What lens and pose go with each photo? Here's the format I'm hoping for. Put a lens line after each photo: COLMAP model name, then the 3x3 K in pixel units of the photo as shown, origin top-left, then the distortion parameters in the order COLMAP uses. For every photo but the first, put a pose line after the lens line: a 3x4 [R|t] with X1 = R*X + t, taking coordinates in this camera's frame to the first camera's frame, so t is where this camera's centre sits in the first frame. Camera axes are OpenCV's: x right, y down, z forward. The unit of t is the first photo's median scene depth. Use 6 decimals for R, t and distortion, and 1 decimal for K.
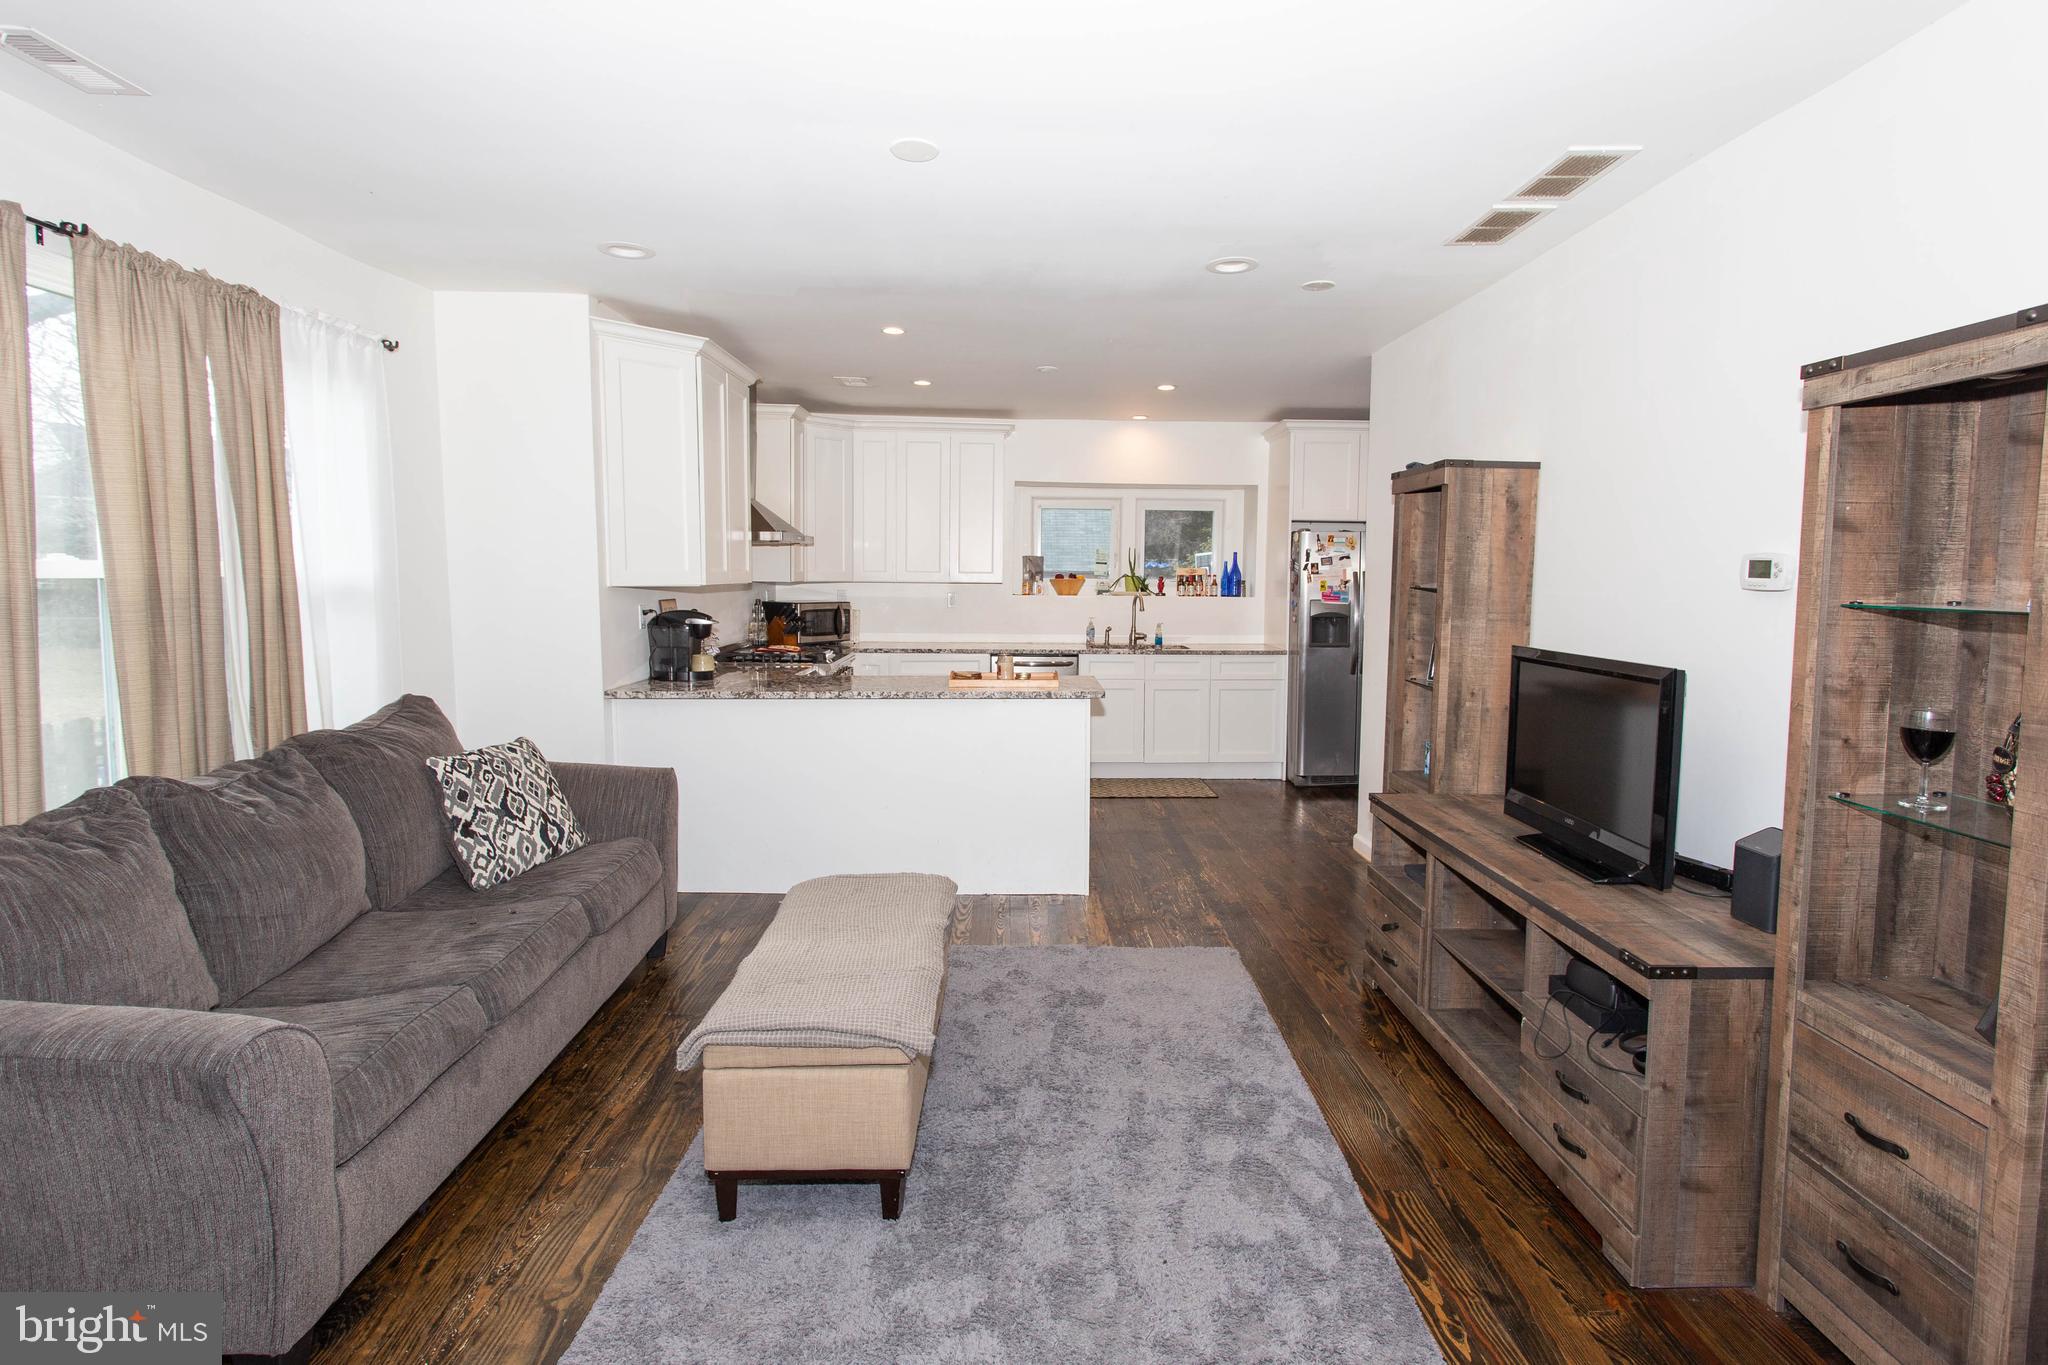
lens RADIAL K [[1008.4, 0, 1028.0], [0, 1008.4, 648.5], [0, 0, 1]] dist [0.002278, 0.000186]
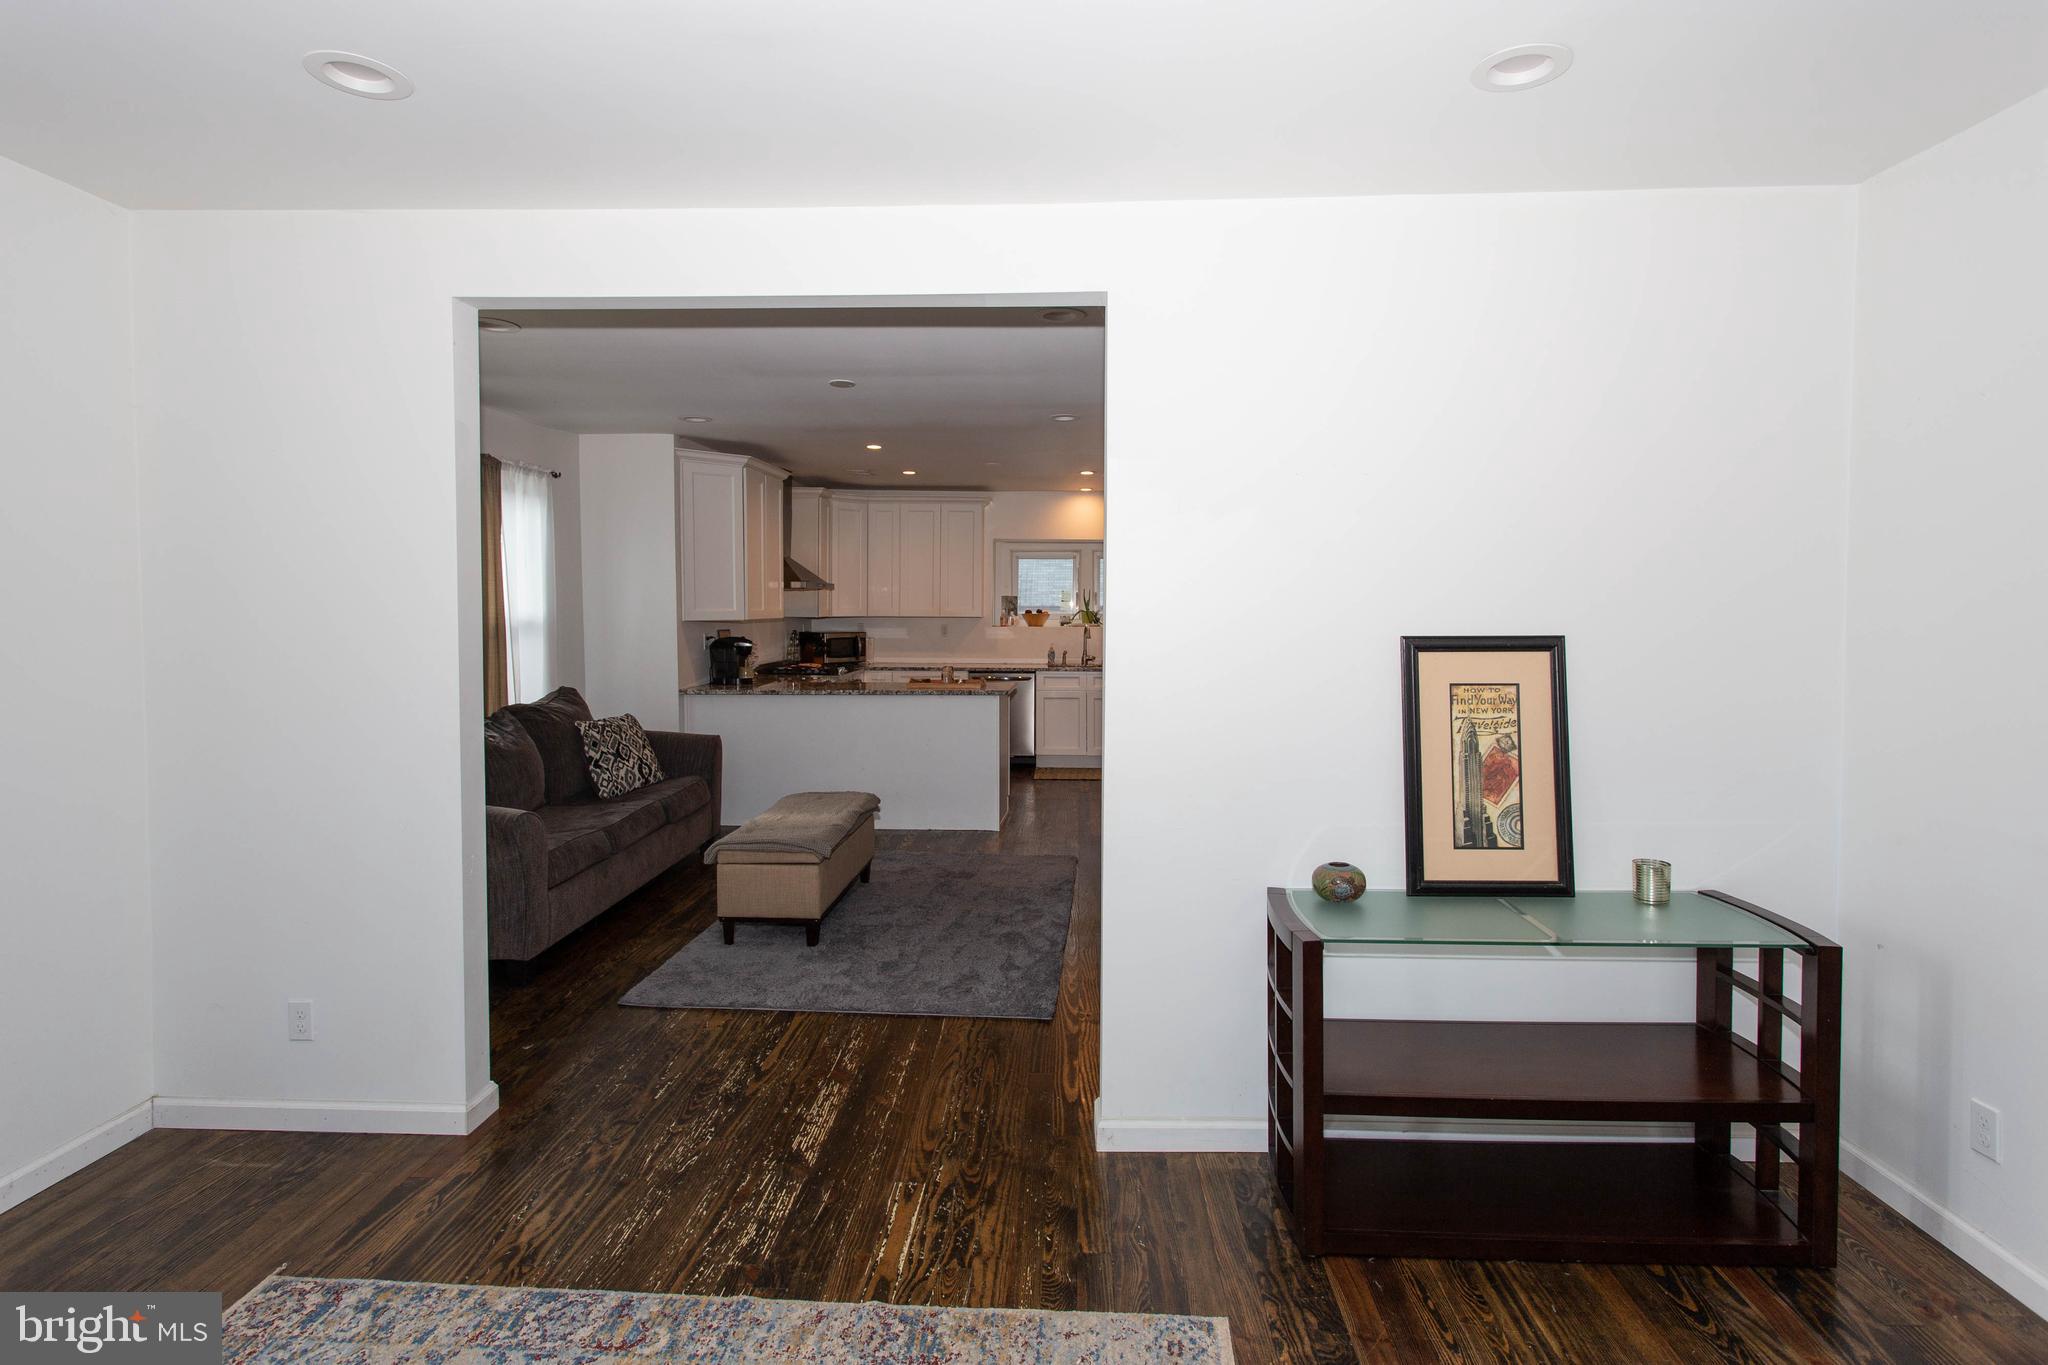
lens RADIAL K [[1011.3, 0, 1024.1], [0, 1011.3, 631.7], [0, 0, 1]] dist [-0.000793, -0.000033]
pose [[0.996612, -0.003310, -0.082181, 0.210891], [-0.000800, 0.998753, -0.049919, 0.029190], [0.082244, 0.049816, 0.995366, -0.451796]]
